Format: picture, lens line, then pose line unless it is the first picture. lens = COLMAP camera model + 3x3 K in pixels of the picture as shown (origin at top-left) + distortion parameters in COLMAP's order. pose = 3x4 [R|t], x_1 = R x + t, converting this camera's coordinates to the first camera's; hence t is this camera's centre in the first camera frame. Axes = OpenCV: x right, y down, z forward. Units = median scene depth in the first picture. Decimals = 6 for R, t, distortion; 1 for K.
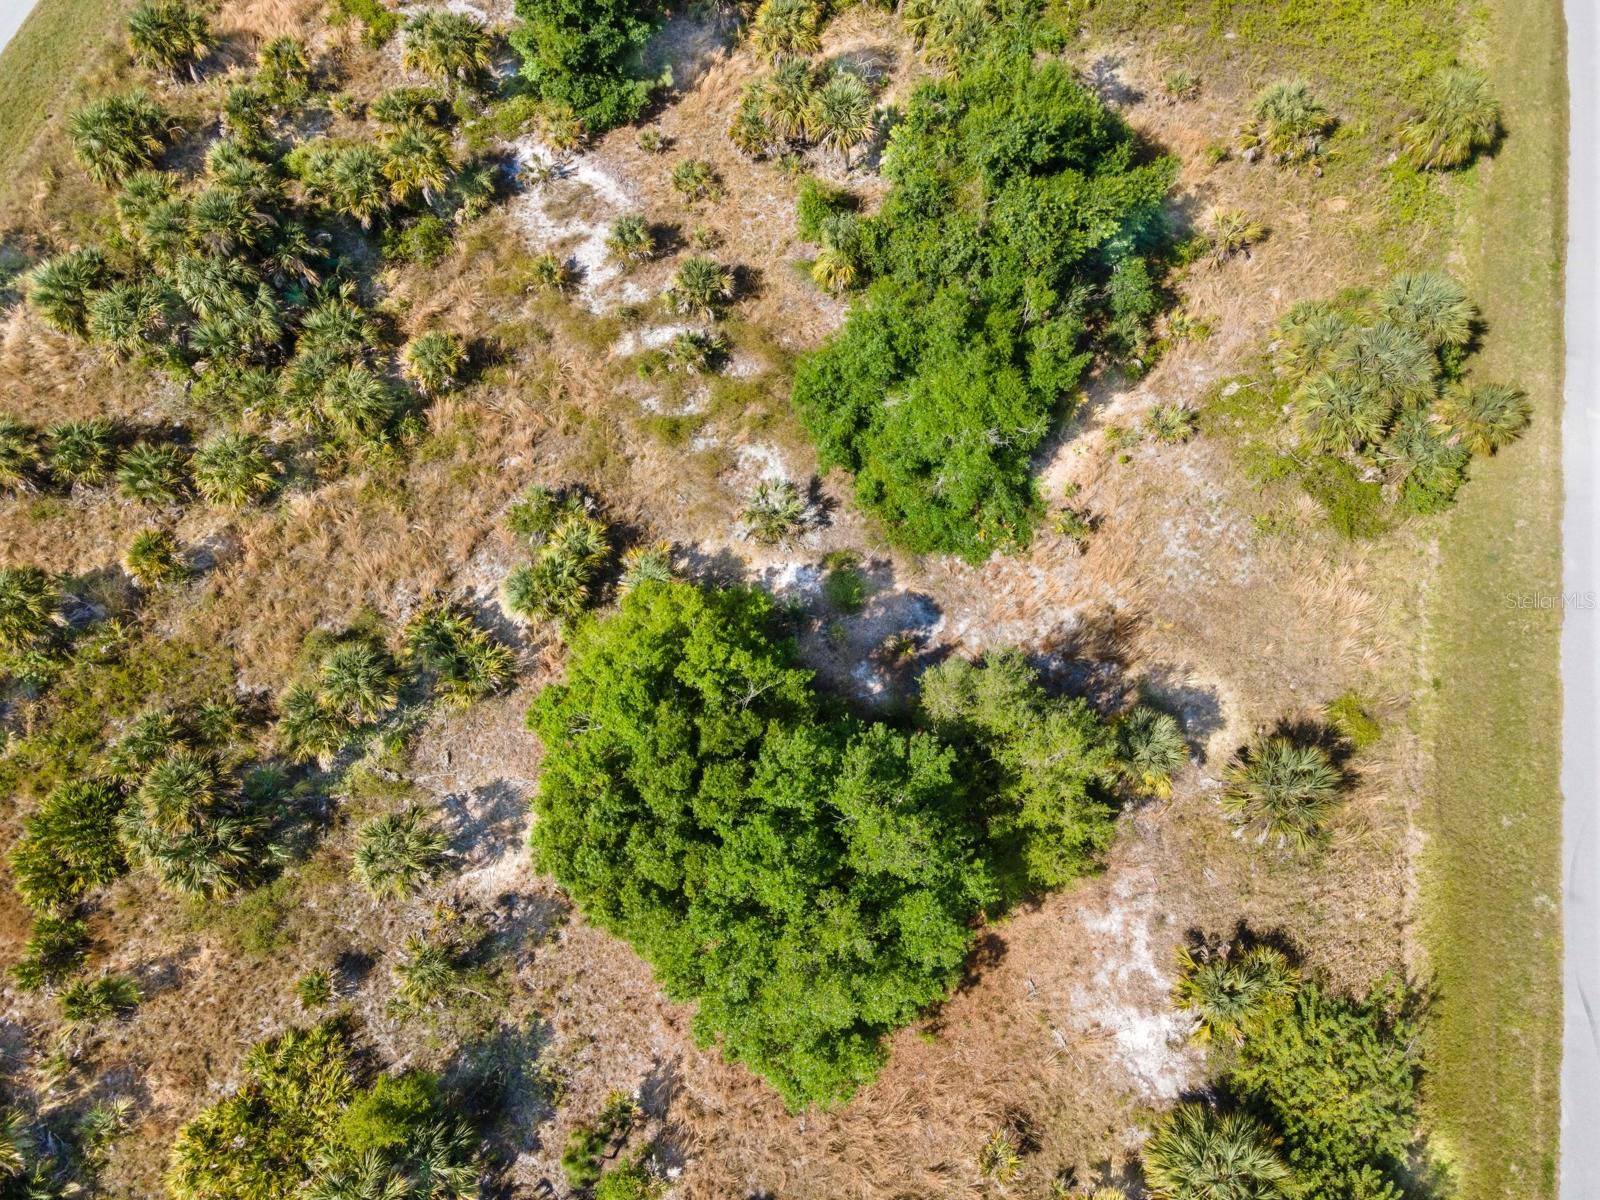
lens RADIAL K [[1191.5, 0, 800.0], [0, 1191.5, 600.0], [0, 0, 1]] dist [0.019718, 0.039679]
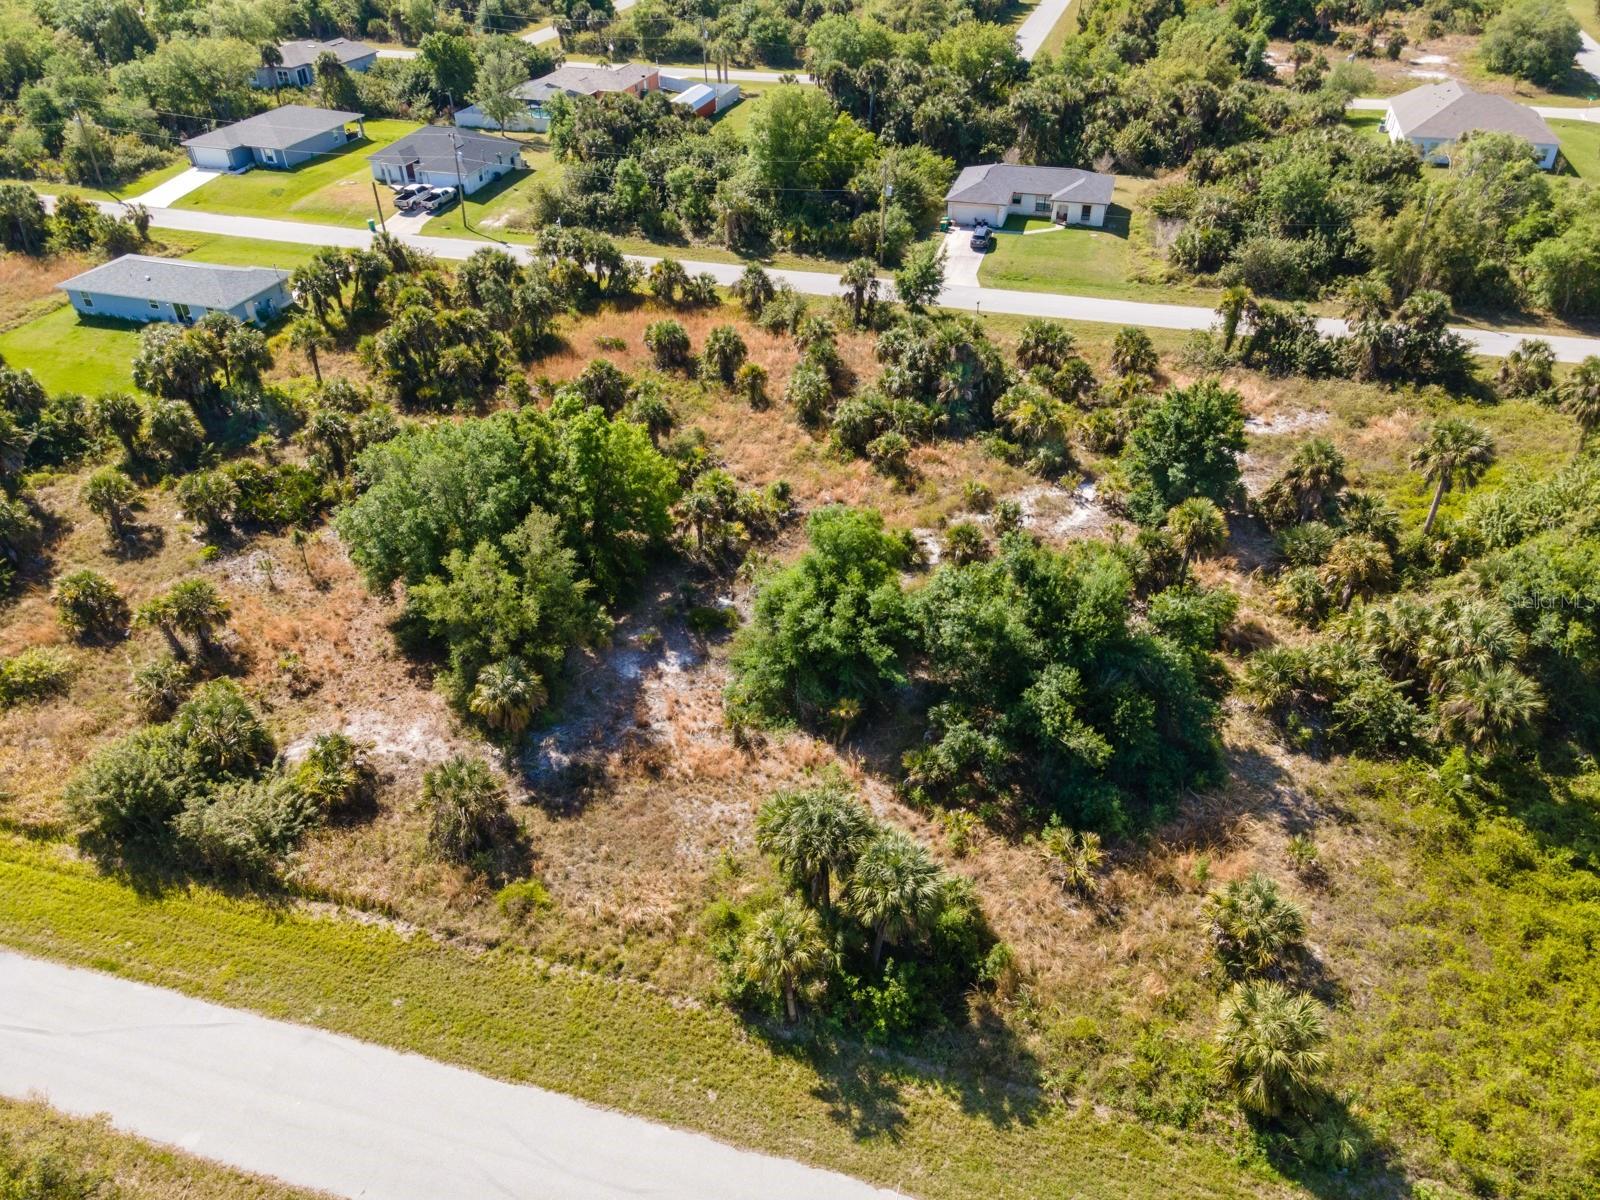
lens RADIAL K [[1184.6, 0, 798.6], [0, 1184.6, 597.3], [0, 0, 1]] dist [0.004657, 0.075351]
pose [[-0.030483, 0.589068, -0.807509, 1.065982], [-0.907362, 0.322550, 0.269548, -0.458532], [0.419244, 0.740919, 0.524665, 0.318501]]
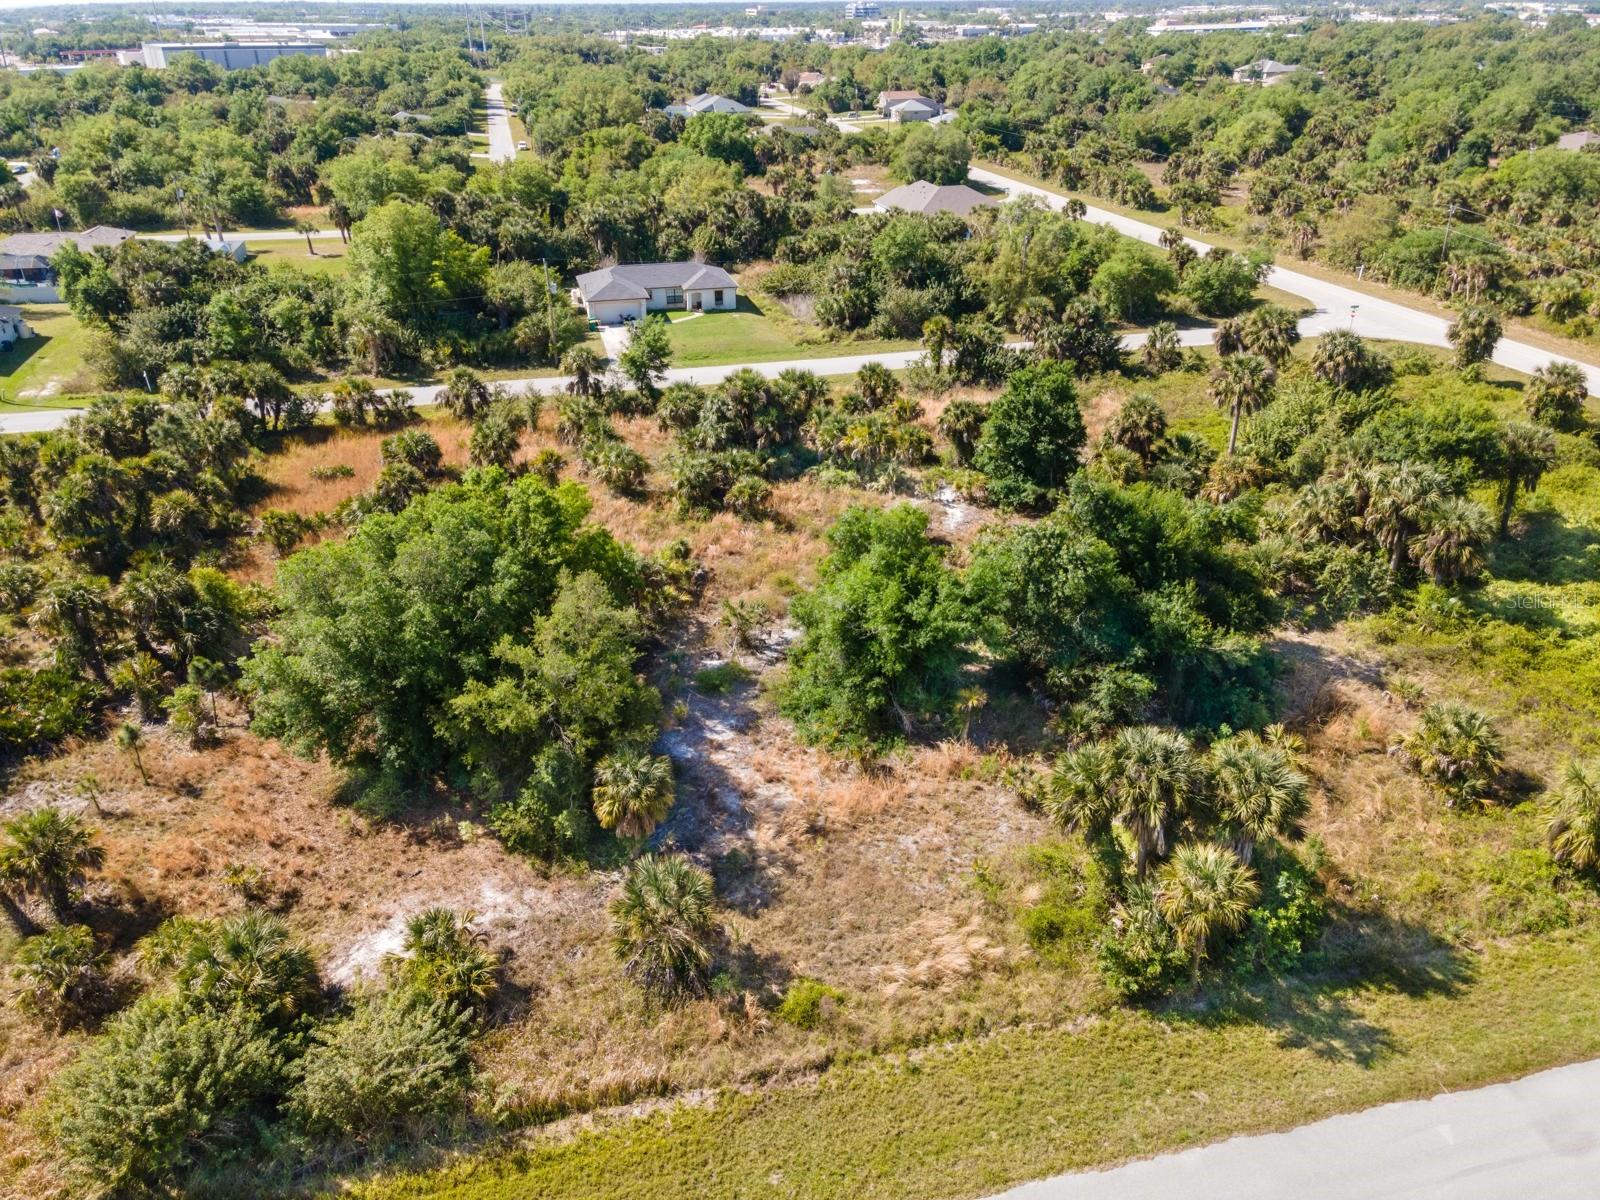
lens RADIAL K [[1172.2, 0, 800.0], [0, 1172.2, 600.0], [0, 0, 1]] dist [0.008243, 0.069207]
pose [[0.478415, 0.414051, -0.774390, 0.903591], [-0.802284, 0.564623, -0.193755, 0.098353], [0.357014, 0.713976, 0.602311, 0.277620]]
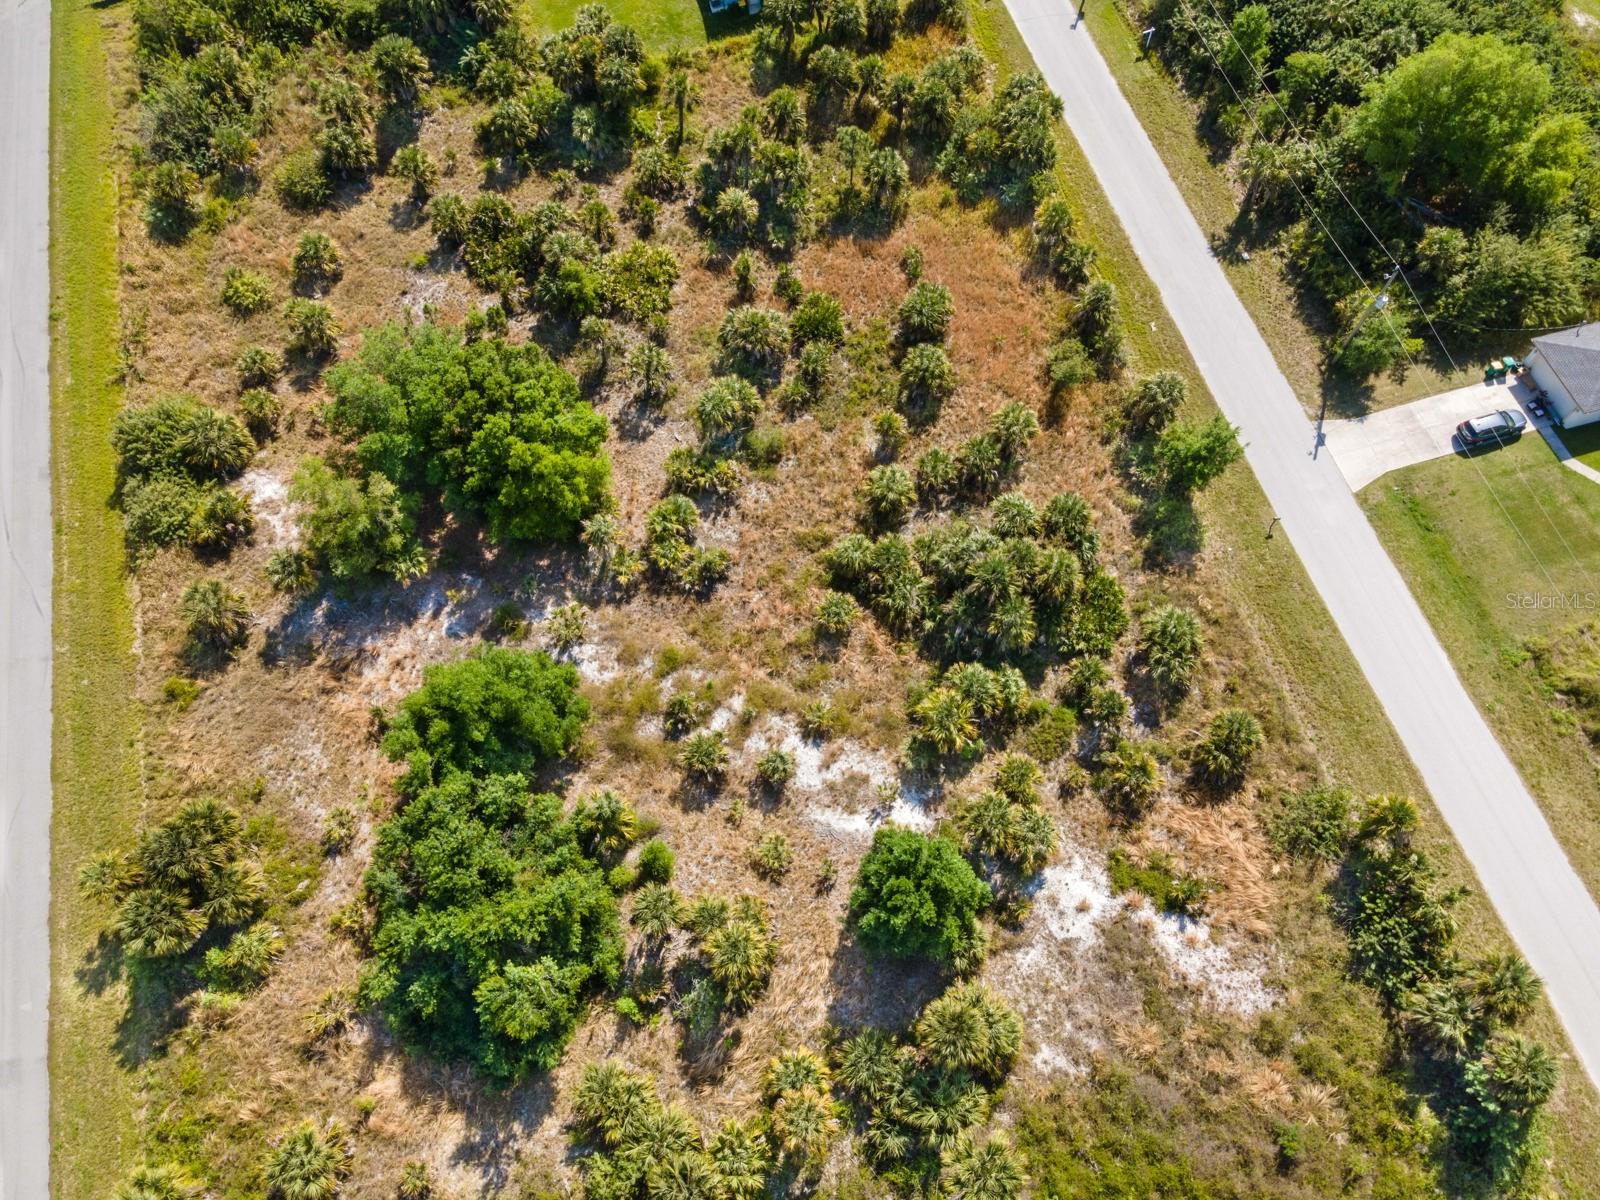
lens RADIAL K [[1191.5, 0, 800.0], [0, 1191.5, 600.0], [0, 0, 1]] dist [0.019718, 0.039679]
pose [[-0.864989, 0.464724, -0.189276, -0.006209], [-0.441476, -0.525500, 0.727289, -1.259744], [0.238524, 0.712657, 0.659717, 0.049008]]
